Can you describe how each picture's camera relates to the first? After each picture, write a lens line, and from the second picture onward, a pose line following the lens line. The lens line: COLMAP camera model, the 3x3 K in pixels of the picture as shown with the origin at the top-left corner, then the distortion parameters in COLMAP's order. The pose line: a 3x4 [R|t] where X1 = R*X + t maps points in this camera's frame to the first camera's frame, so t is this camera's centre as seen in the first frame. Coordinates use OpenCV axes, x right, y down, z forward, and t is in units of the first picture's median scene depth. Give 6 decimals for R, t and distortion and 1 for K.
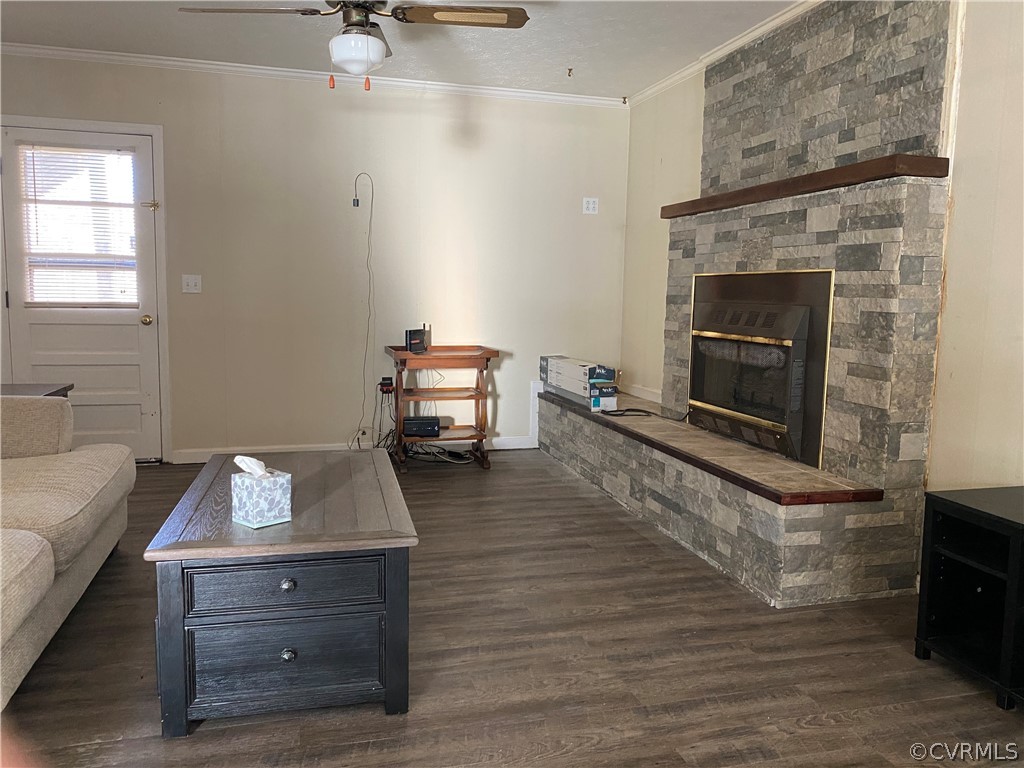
lens RADIAL K [[790.8, 0, 513.5], [0, 790.8, 382.2], [0, 0, 1]] dist [0.047651, -0.031099]
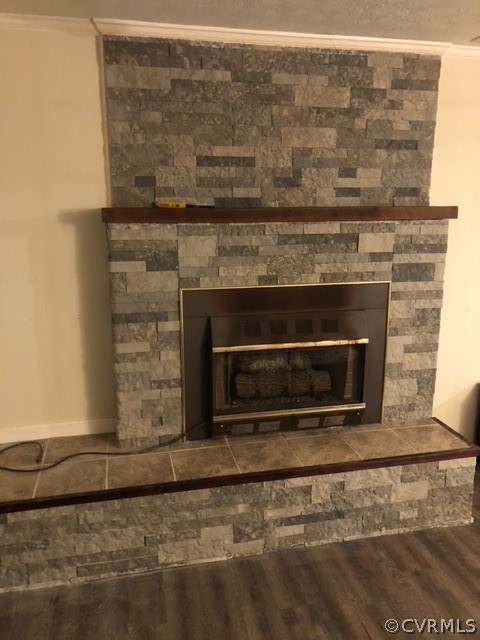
lens RADIAL K [[532.1, 0, 241.4], [0, 532.1, 319.1], [0, 0, 1]] dist [0.011861, 0.010371]
pose [[0.042688, -0.241715, 0.969408, -0.473179], [0.113735, 0.965160, 0.235648, -0.306087], [-0.992594, 0.100197, 0.068692, 1.143634]]
